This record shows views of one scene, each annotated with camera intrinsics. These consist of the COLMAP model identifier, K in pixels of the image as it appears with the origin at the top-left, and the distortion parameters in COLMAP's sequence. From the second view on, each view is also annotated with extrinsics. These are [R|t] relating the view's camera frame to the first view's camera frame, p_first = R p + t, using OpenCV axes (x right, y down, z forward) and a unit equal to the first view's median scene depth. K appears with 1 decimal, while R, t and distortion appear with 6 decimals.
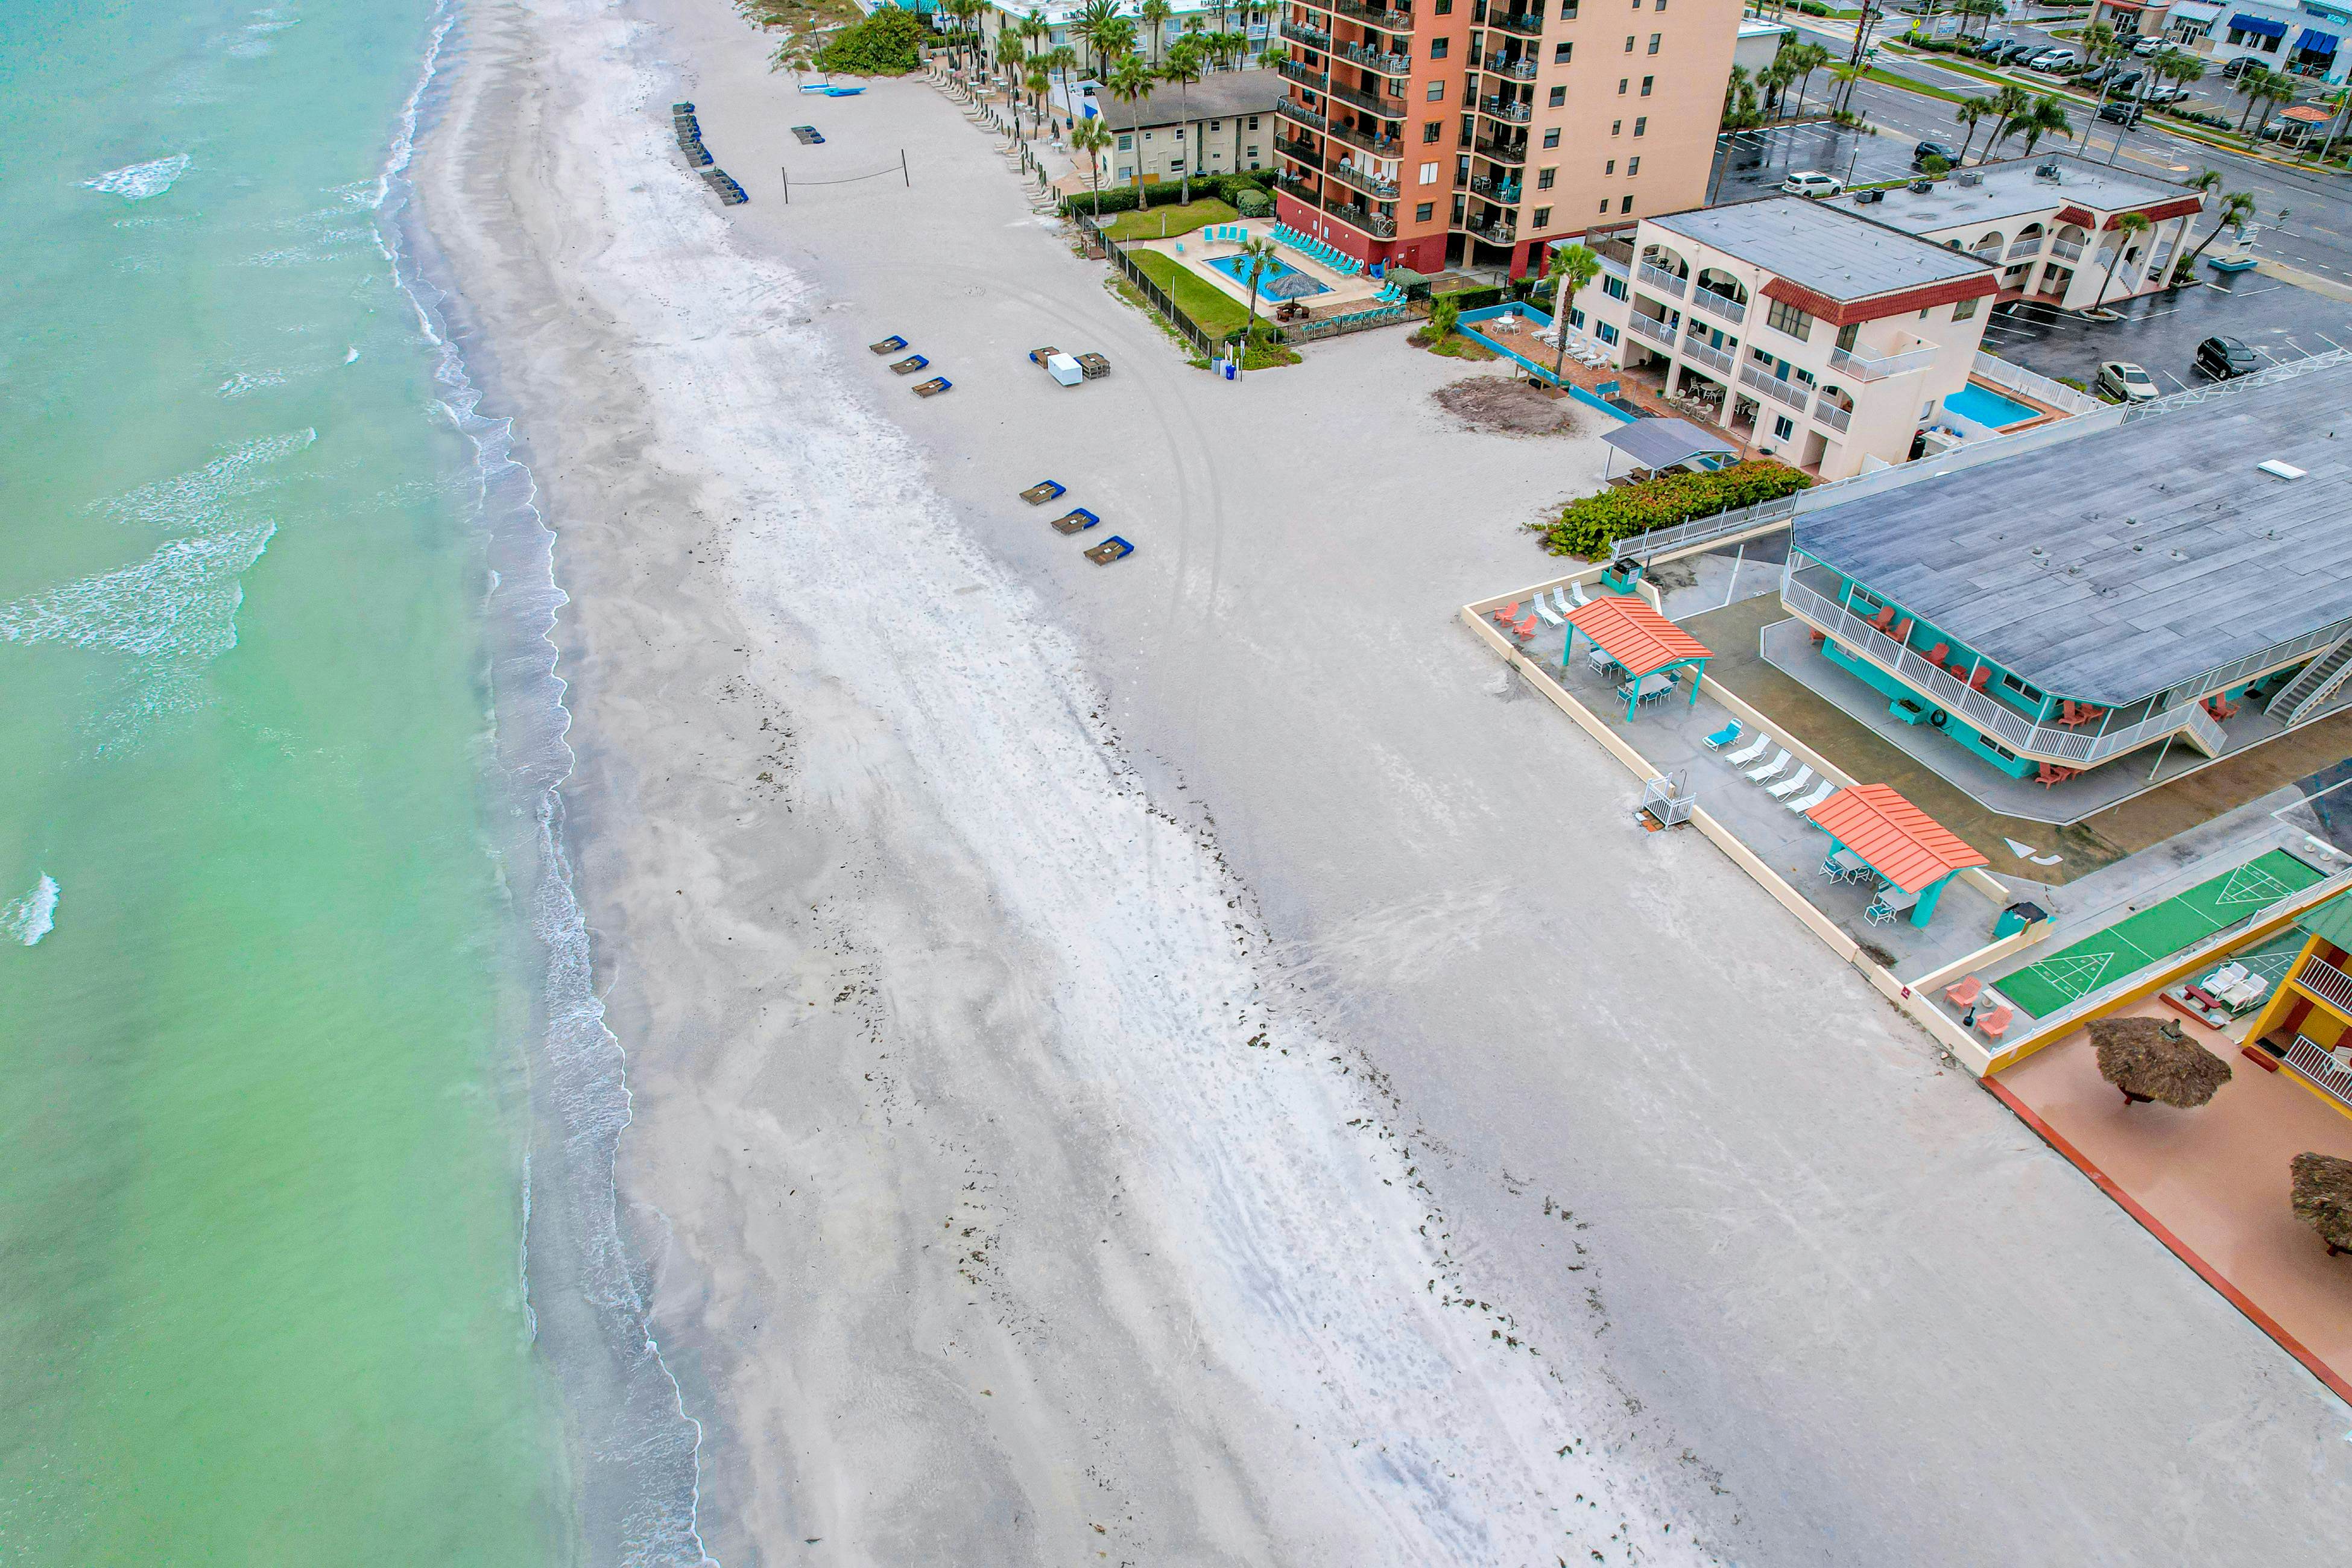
lens RADIAL K [[1519.3, 0, 1176.0], [0, 1519.3, 784.0], [0, 0, 1]] dist [-0.072583, 0.059630]
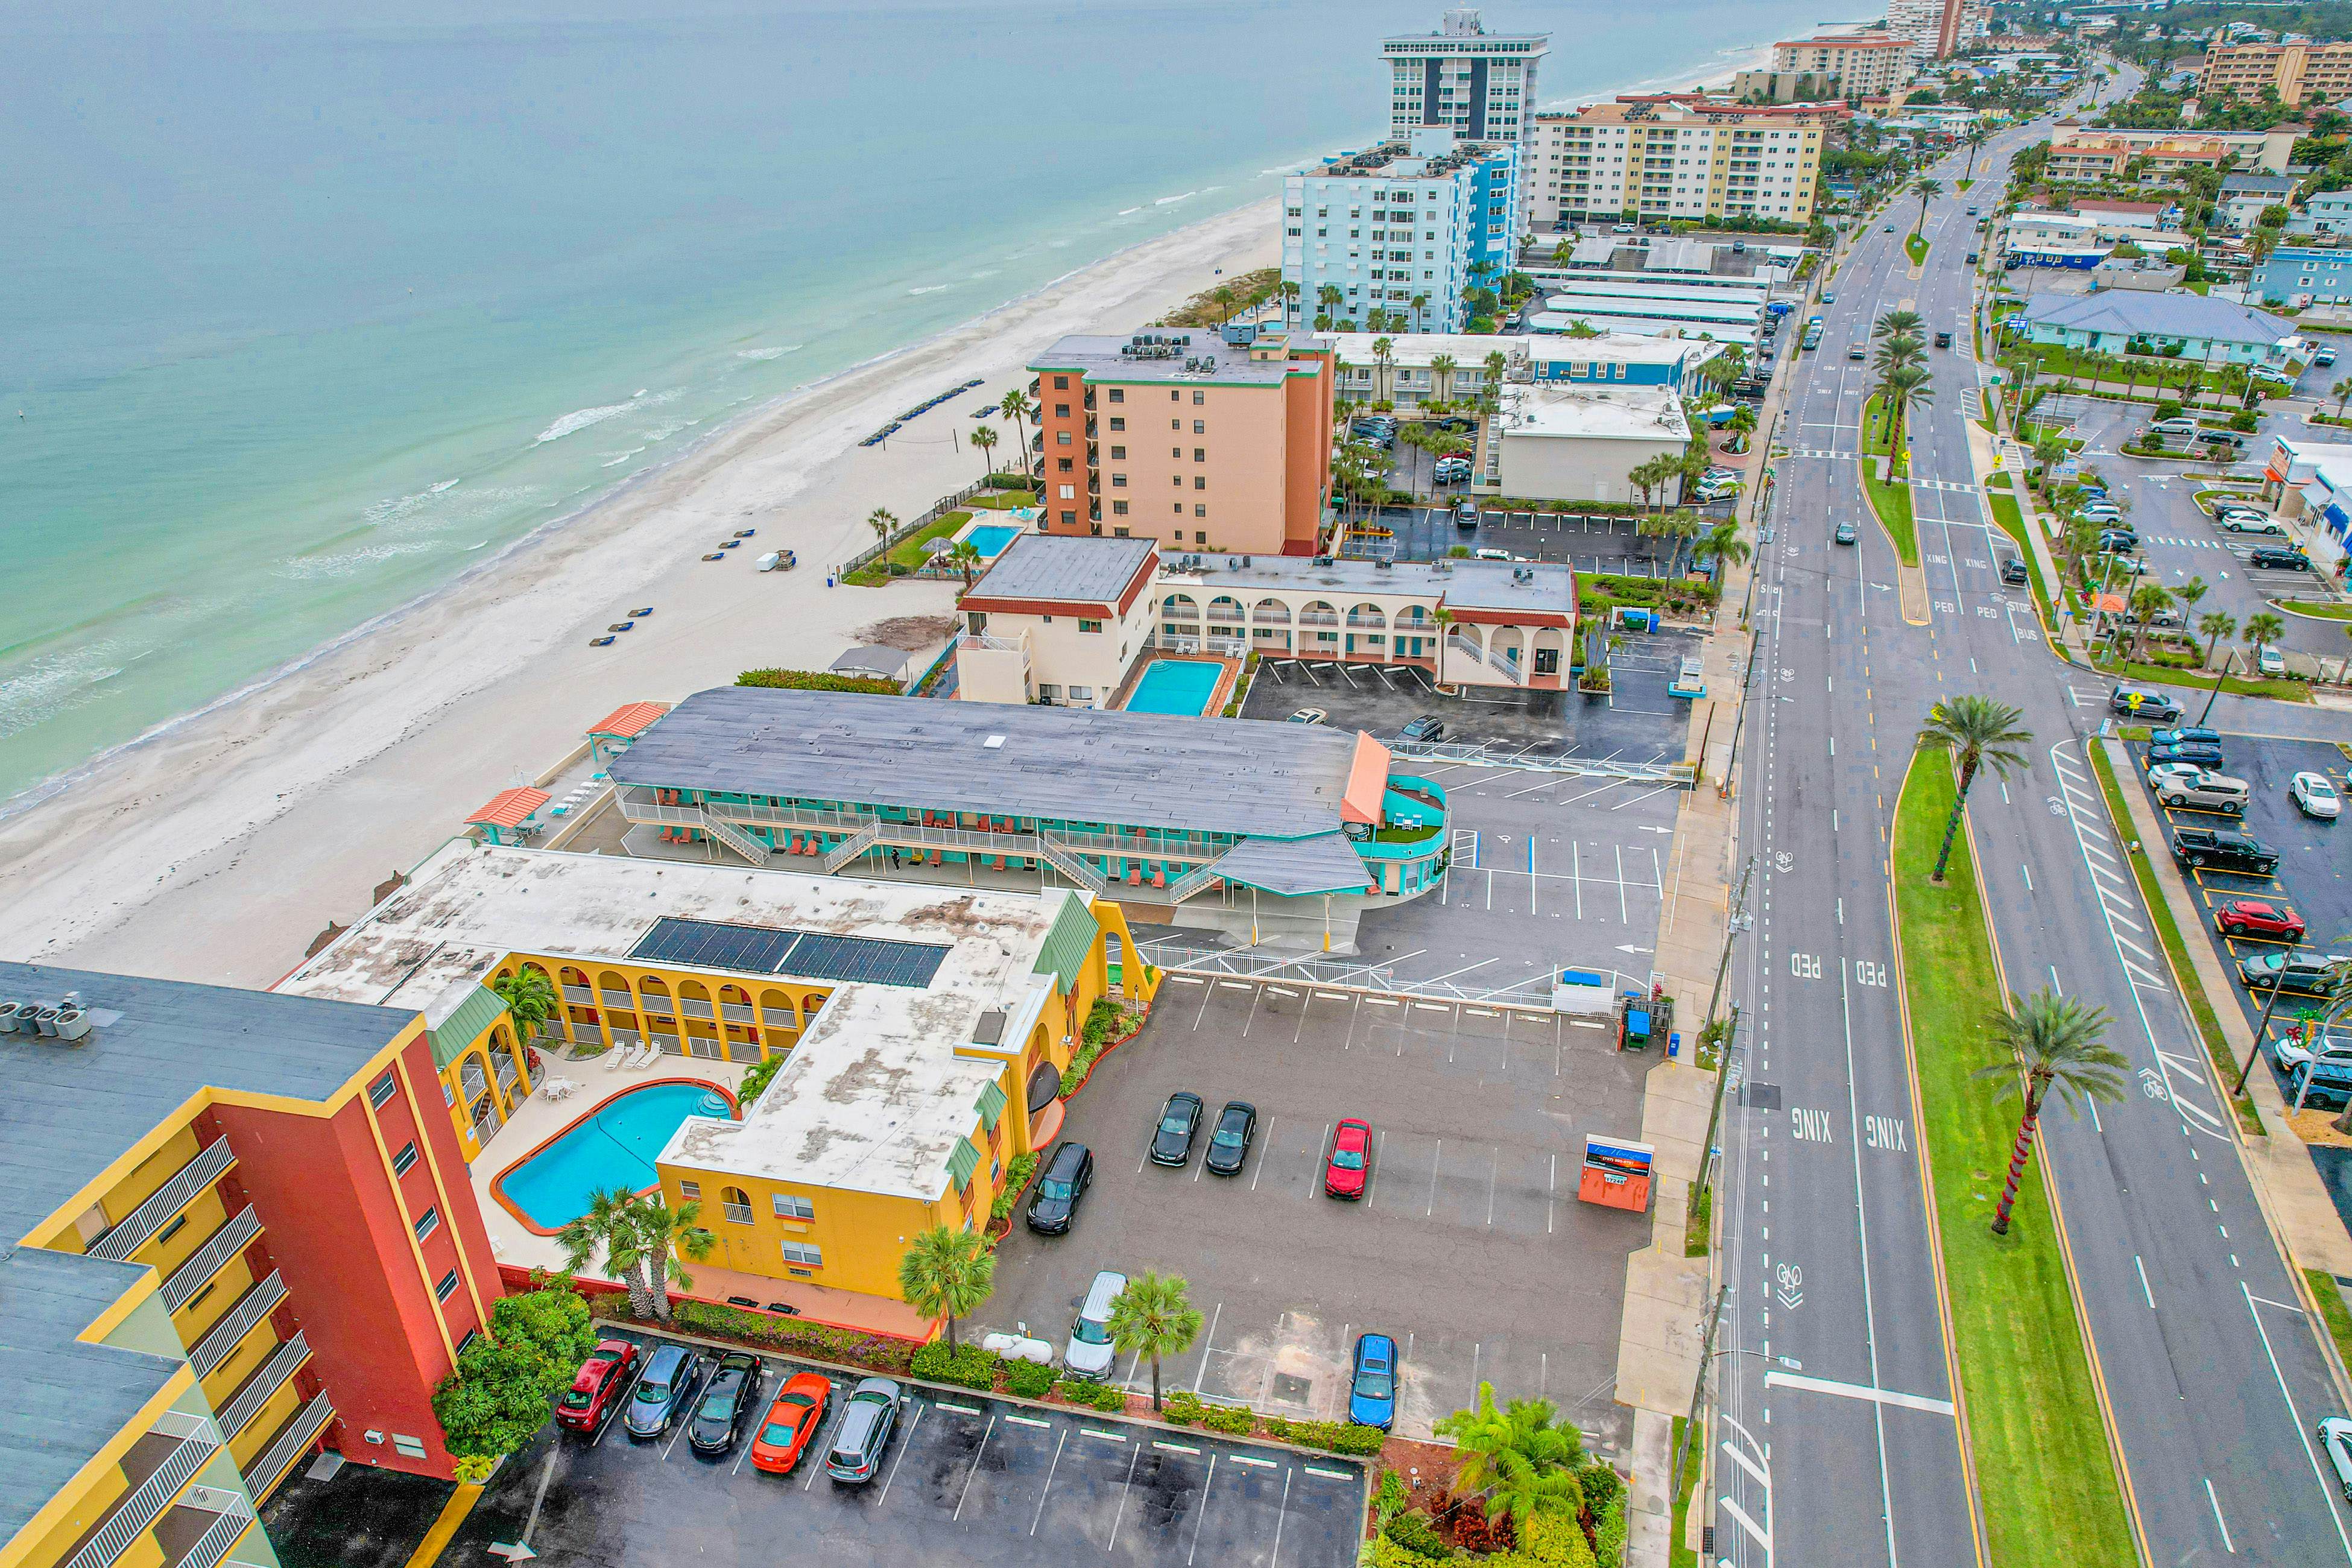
lens RADIAL K [[1554.1, 0, 1183.1], [0, 1554.1, 791.7], [0, 0, 1]] dist [-0.056162, 0.001100]
pose [[0.784451, 0.269928, -0.558368, 1.286871], [-0.355880, 0.933256, -0.048819, -0.114789], [0.507923, 0.237008, 0.828156, -0.120734]]
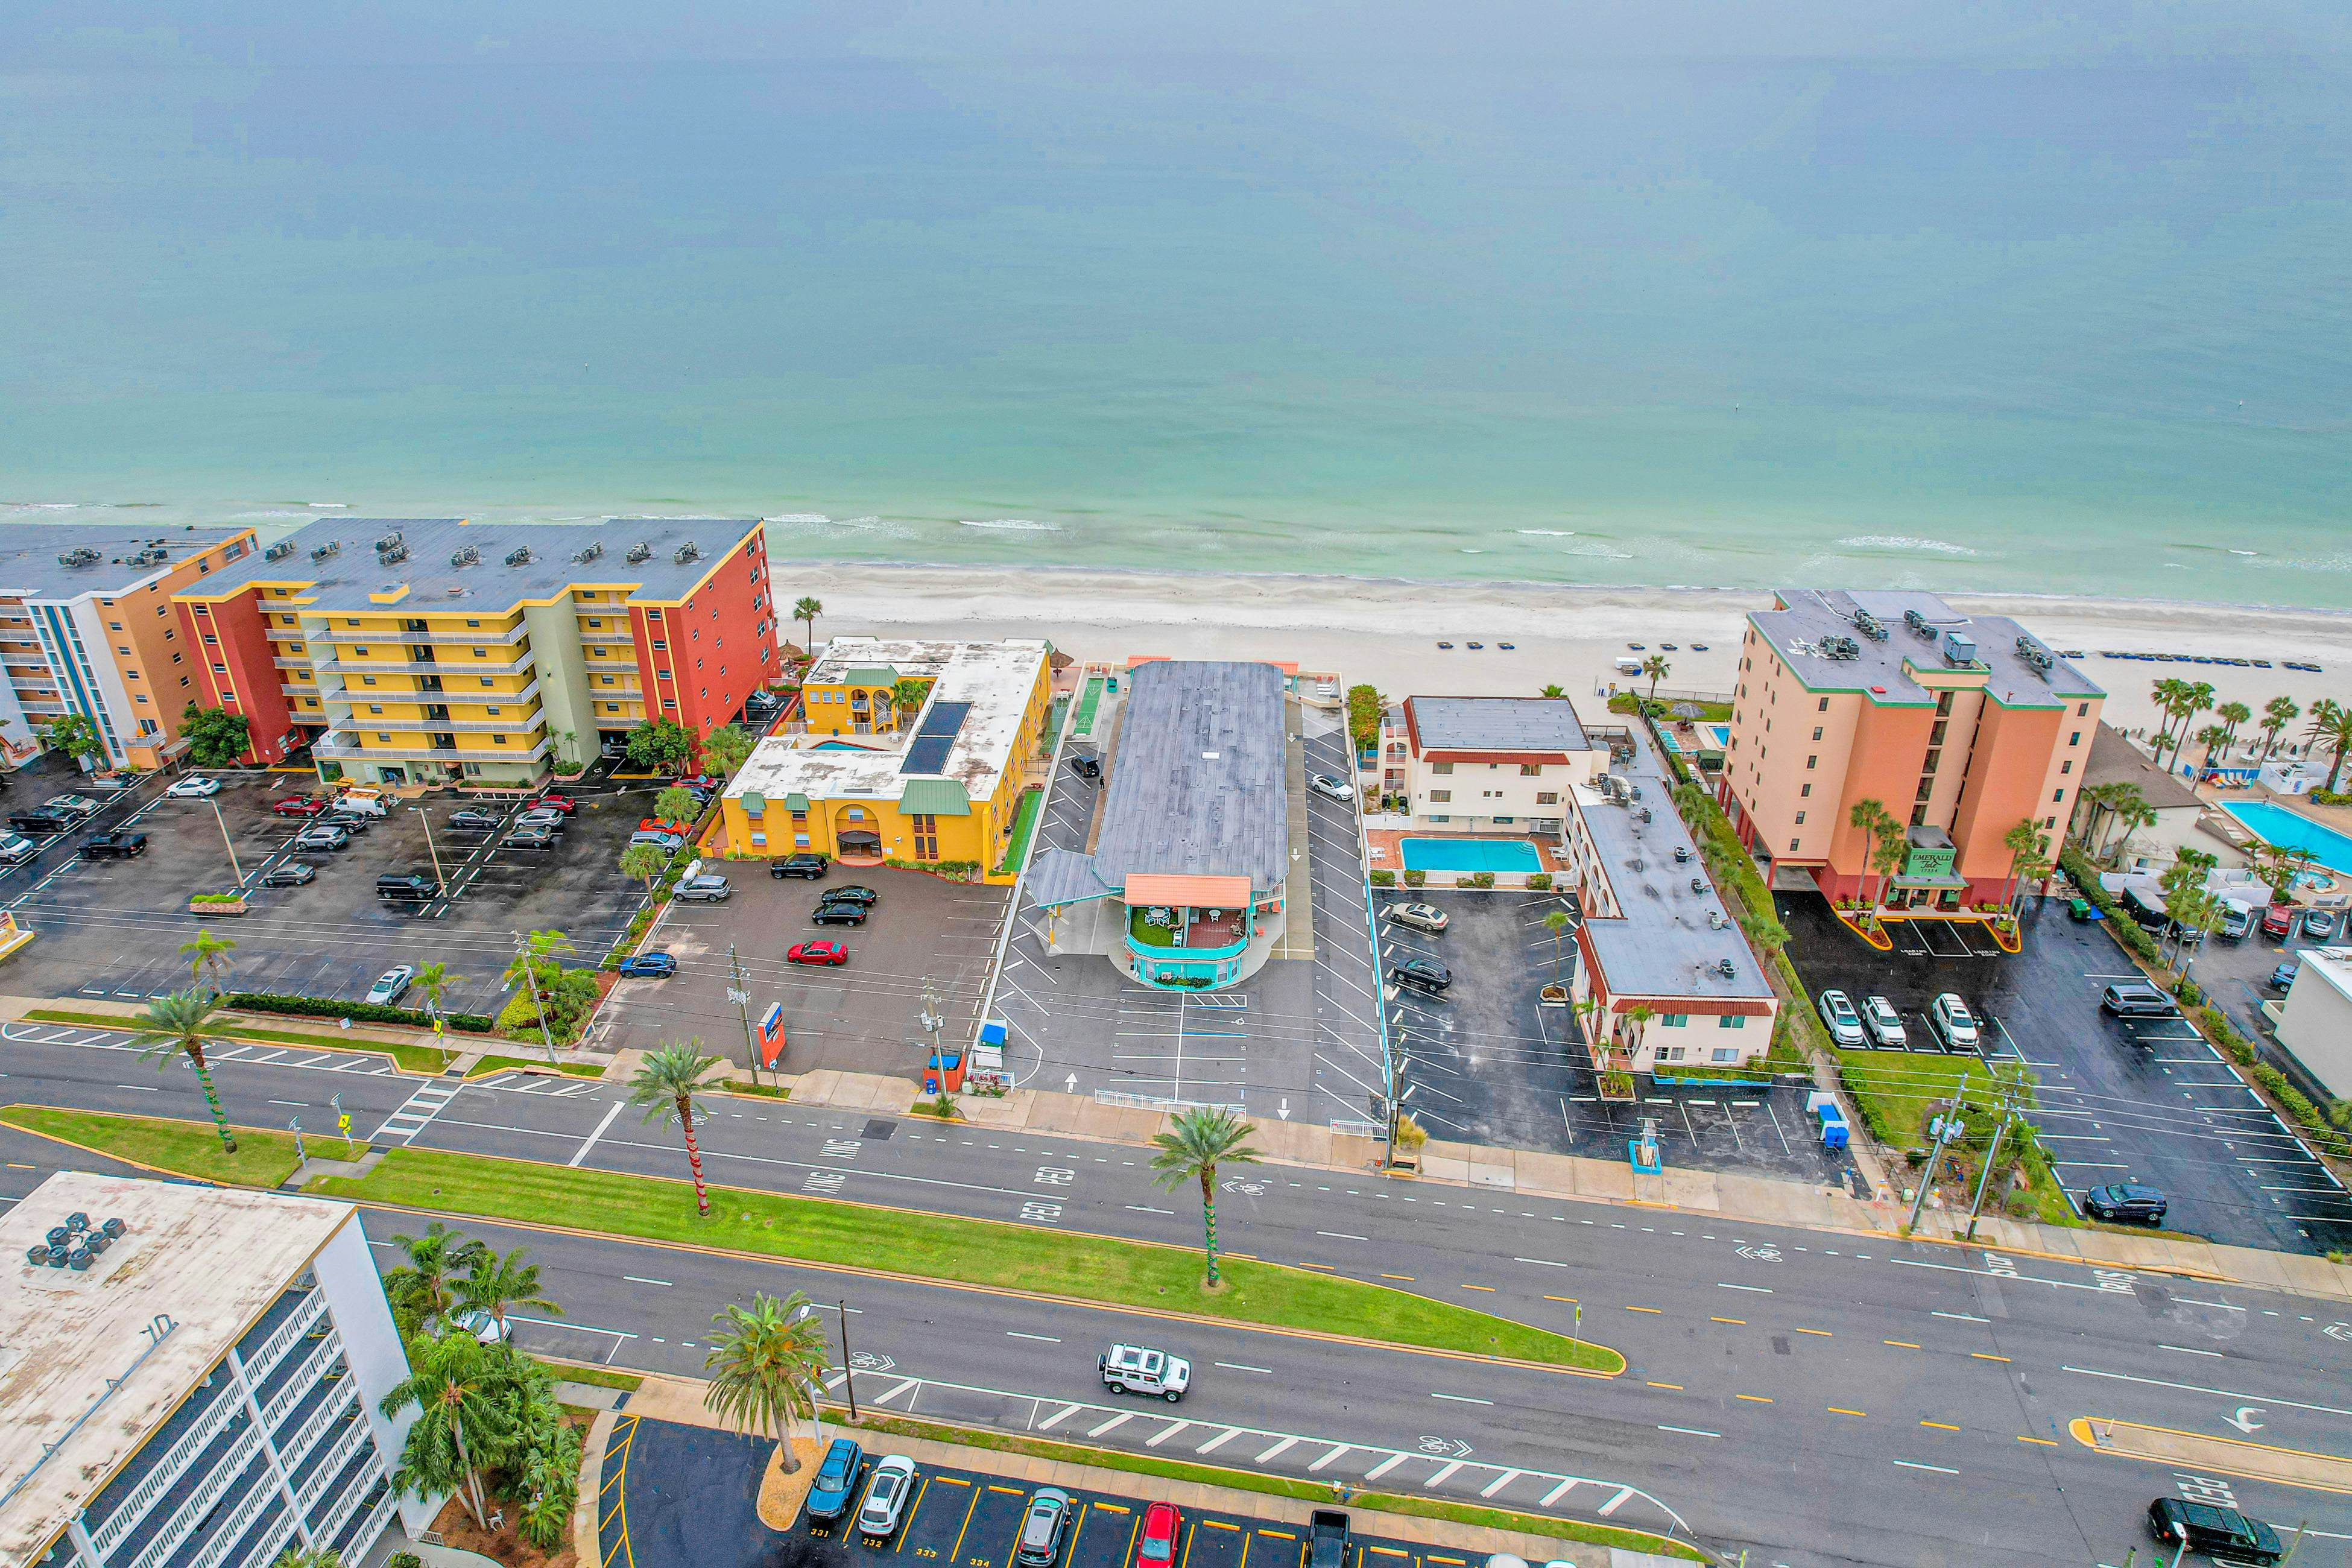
lens RADIAL K [[1519.3, 0, 1176.0], [0, 1519.3, 784.0], [0, 0, 1]] dist [-0.072583, 0.059630]
pose [[-0.499513, 0.385389, -0.775862, 1.770651], [-0.518228, 0.584750, 0.624104, -1.082819], [0.694209, 0.713822, -0.092371, 0.868912]]
